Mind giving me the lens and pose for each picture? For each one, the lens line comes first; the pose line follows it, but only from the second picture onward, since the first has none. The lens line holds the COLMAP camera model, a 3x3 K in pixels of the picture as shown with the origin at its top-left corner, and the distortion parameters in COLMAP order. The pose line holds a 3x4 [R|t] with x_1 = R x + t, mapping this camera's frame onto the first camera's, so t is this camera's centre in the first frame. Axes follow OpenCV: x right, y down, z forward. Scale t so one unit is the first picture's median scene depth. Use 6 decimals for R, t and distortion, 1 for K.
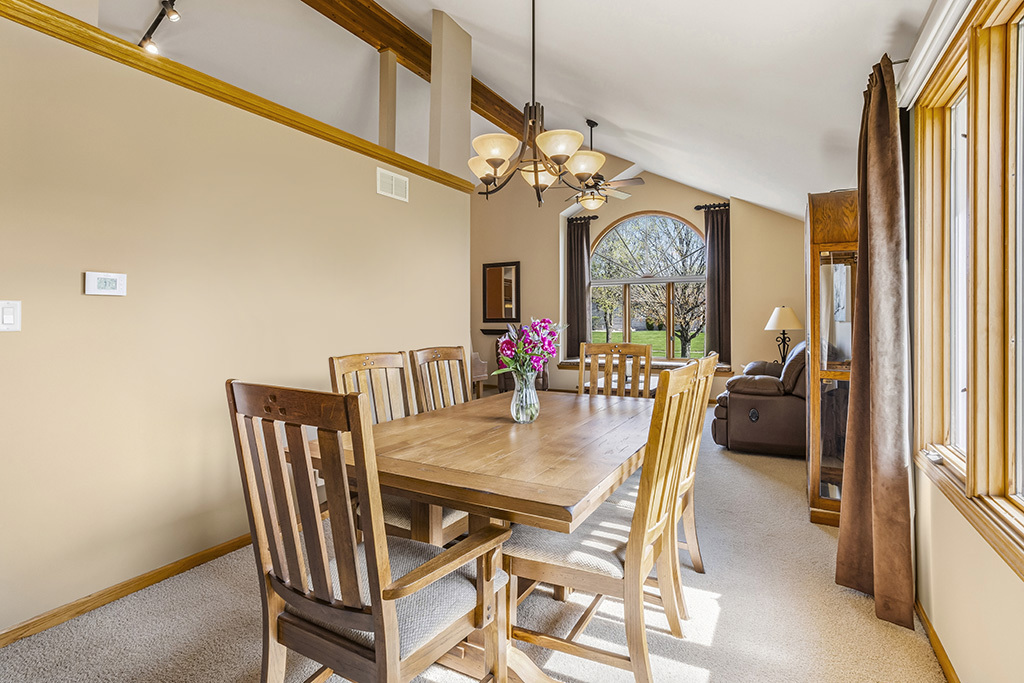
lens RADIAL K [[501.4, 0, 523.2], [0, 501.4, 322.8], [0, 0, 1]] dist [-0.023857, 0.002465]
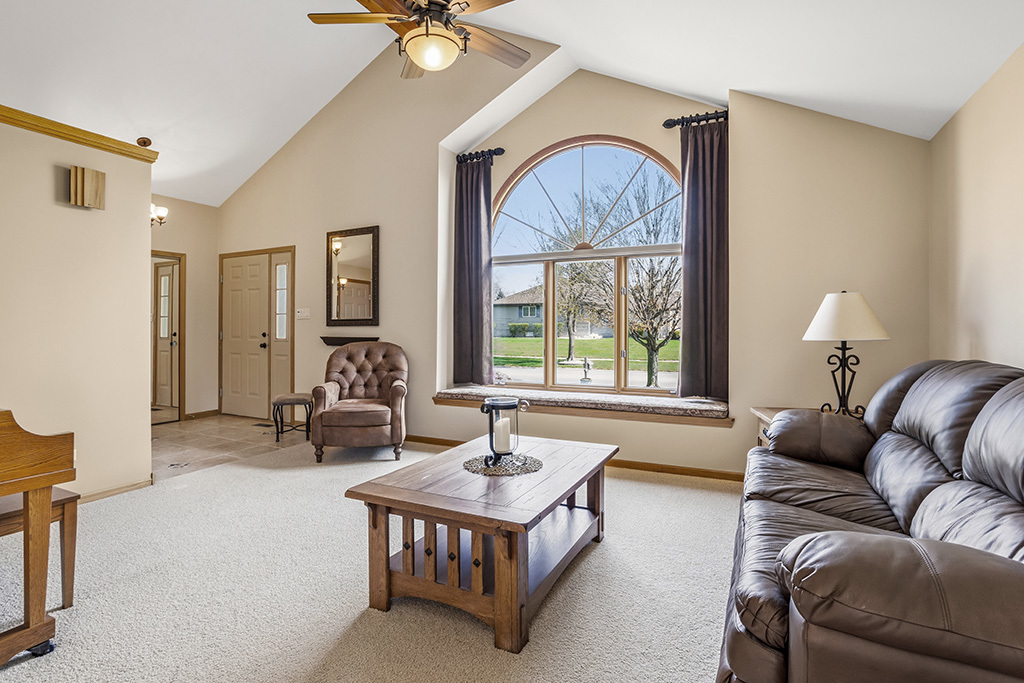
lens RADIAL K [[501.4, 0, 509.3], [0, 501.4, 338.4], [0, 0, 1]] dist [-0.023857, 0.002465]
pose [[0.999535, 0.001685, 0.030449, 0.136371], [-0.002237, 0.999833, 0.018124, 0.003176], [-0.030413, -0.018184, 0.999372, 0.392056]]
